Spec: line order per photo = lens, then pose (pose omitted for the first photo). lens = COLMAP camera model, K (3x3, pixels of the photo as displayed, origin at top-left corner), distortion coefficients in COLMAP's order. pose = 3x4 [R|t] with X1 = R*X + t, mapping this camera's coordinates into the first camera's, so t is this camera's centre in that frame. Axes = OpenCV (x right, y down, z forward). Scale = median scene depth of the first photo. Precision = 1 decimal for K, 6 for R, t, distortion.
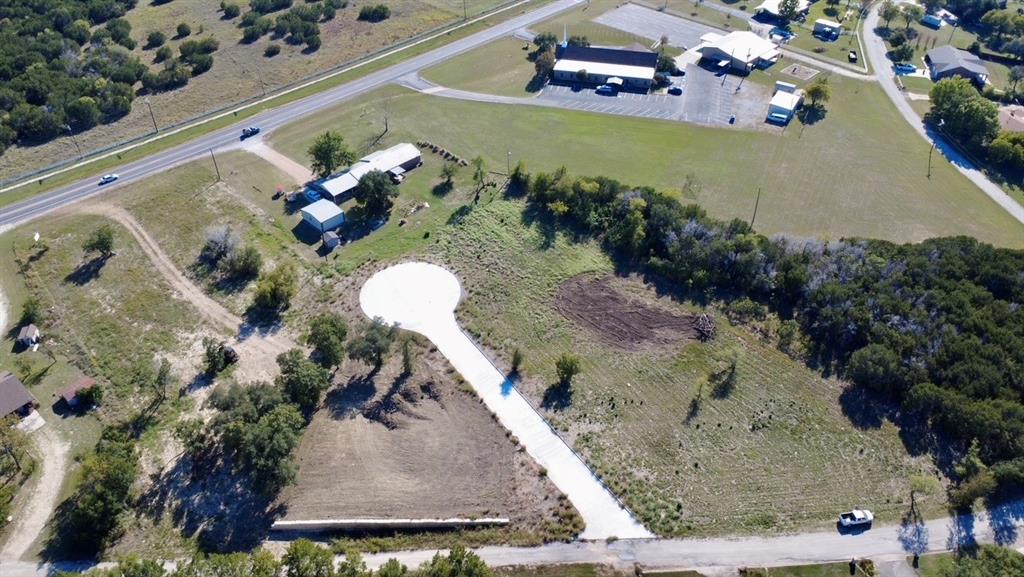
lens RADIAL K [[767.9, 0, 512.0], [0, 767.9, 288.5], [0, 0, 1]] dist [0.006013, -0.001947]
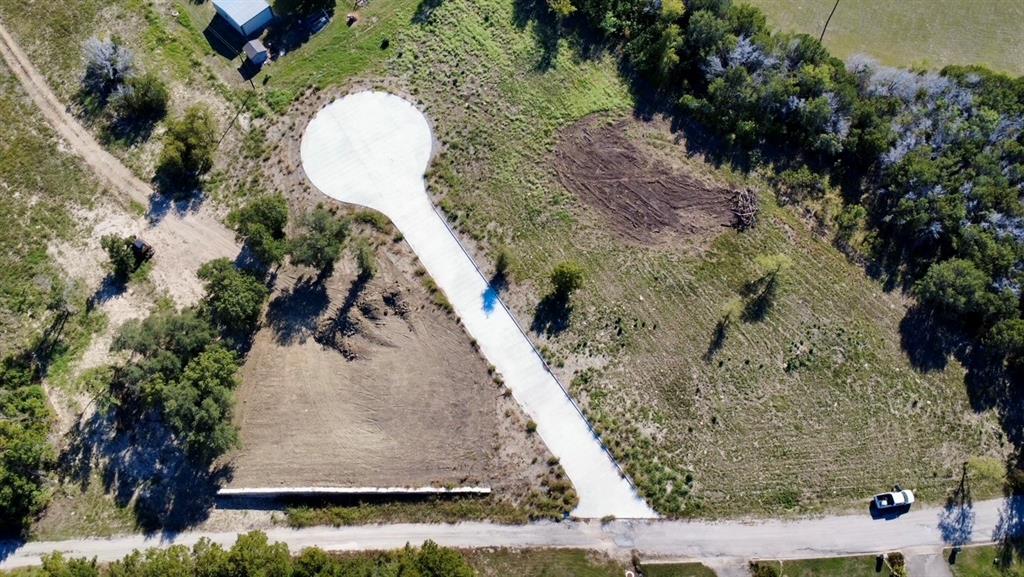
lens RADIAL K [[767.9, 0, 512.0], [0, 767.9, 288.5], [0, 0, 1]] dist [0.006013, -0.001947]
pose [[0.999991, 0.003821, -0.002009, 0.018486], [-0.002463, 0.887103, 0.461566, -0.260006], [0.003546, -0.461556, 0.887104, 0.294081]]
